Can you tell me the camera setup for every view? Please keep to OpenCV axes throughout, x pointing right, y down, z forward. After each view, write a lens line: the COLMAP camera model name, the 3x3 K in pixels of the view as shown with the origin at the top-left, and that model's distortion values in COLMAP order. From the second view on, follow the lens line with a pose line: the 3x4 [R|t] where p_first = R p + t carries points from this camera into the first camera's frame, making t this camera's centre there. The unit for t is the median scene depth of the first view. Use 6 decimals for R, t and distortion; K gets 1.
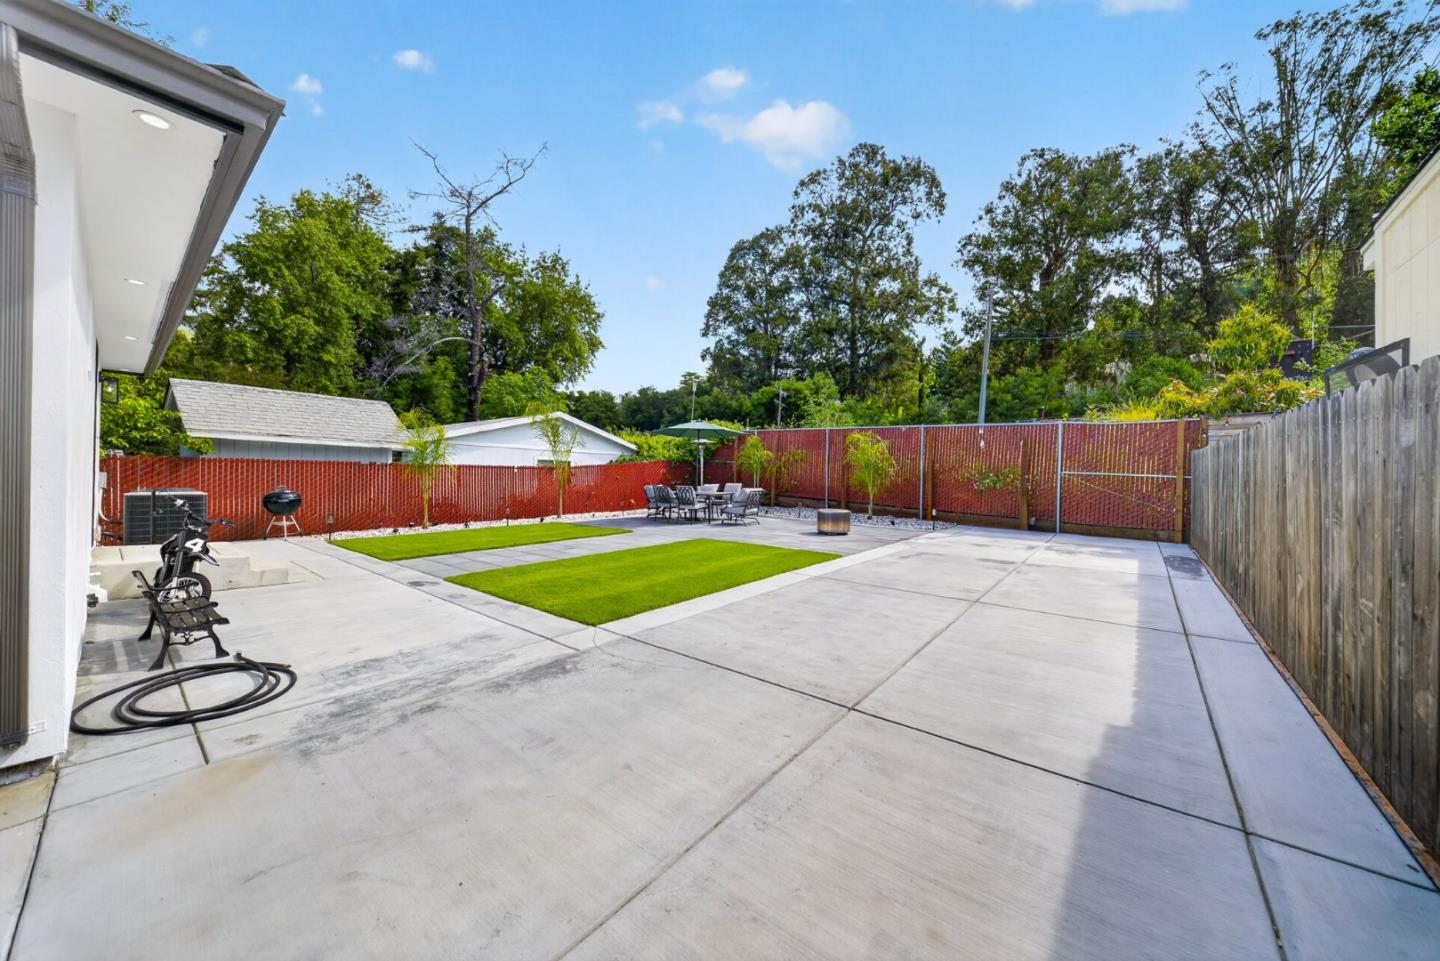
lens RADIAL K [[510.7, 0, 721.6], [0, 510.7, 471.1], [0, 0, 1]] dist [-0.000369, -0.002326]
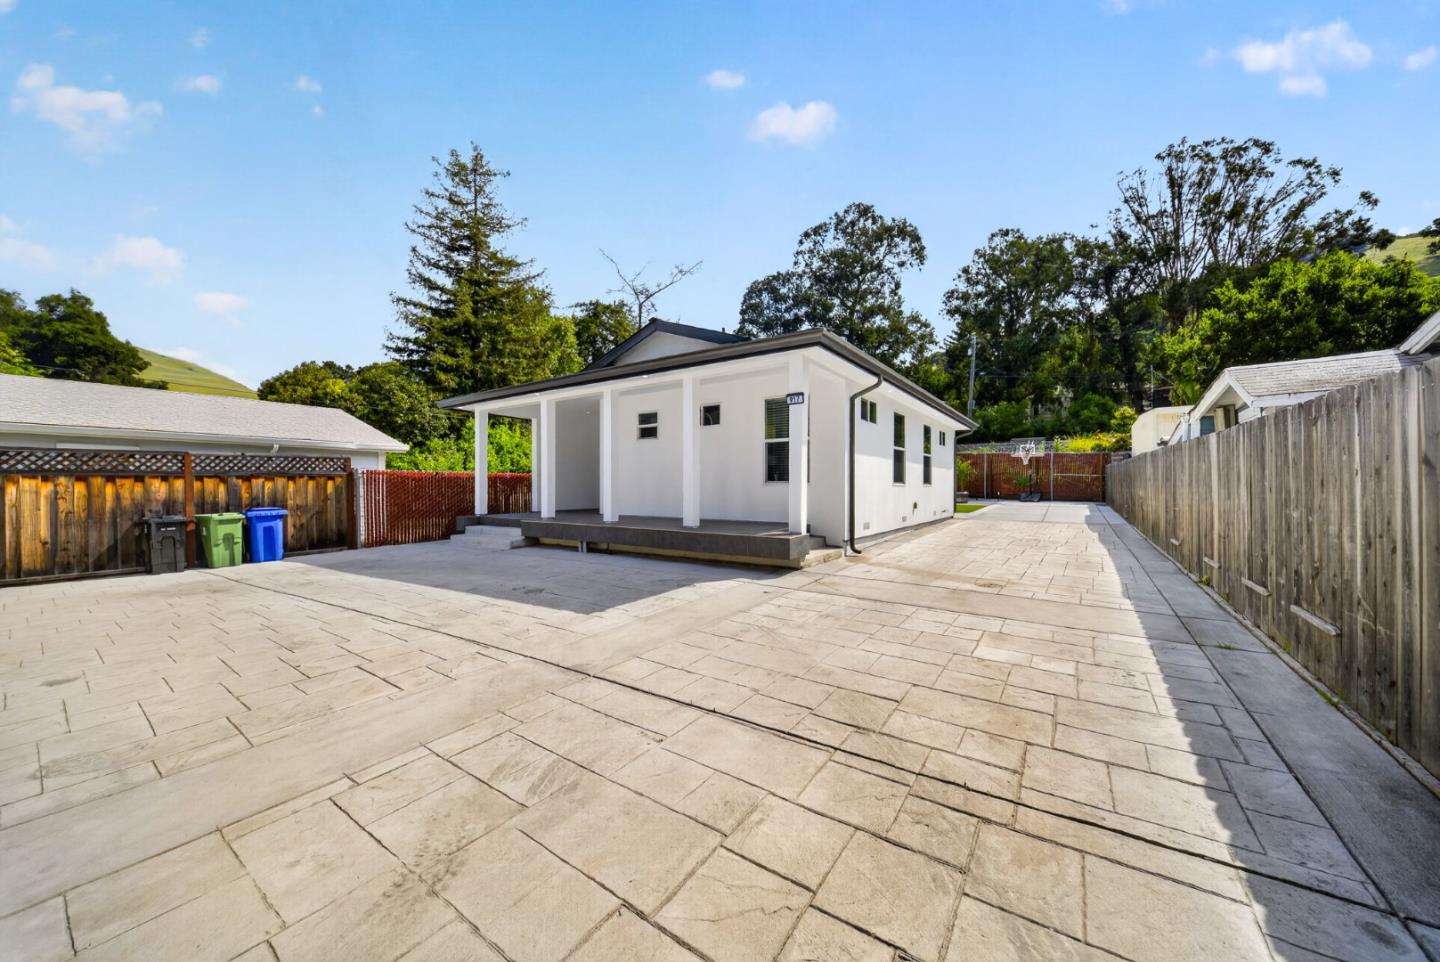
lens RADIAL K [[501.9, 0, 722.0], [0, 501.9, 480.6], [0, 0, 1]] dist [0.000820, -0.002910]
pose [[0.997244, -0.018566, 0.071835, -0.189419], [0.018124, 0.999813, 0.006799, -0.002413], [-0.071948, -0.005478, 0.997393, -0.221186]]
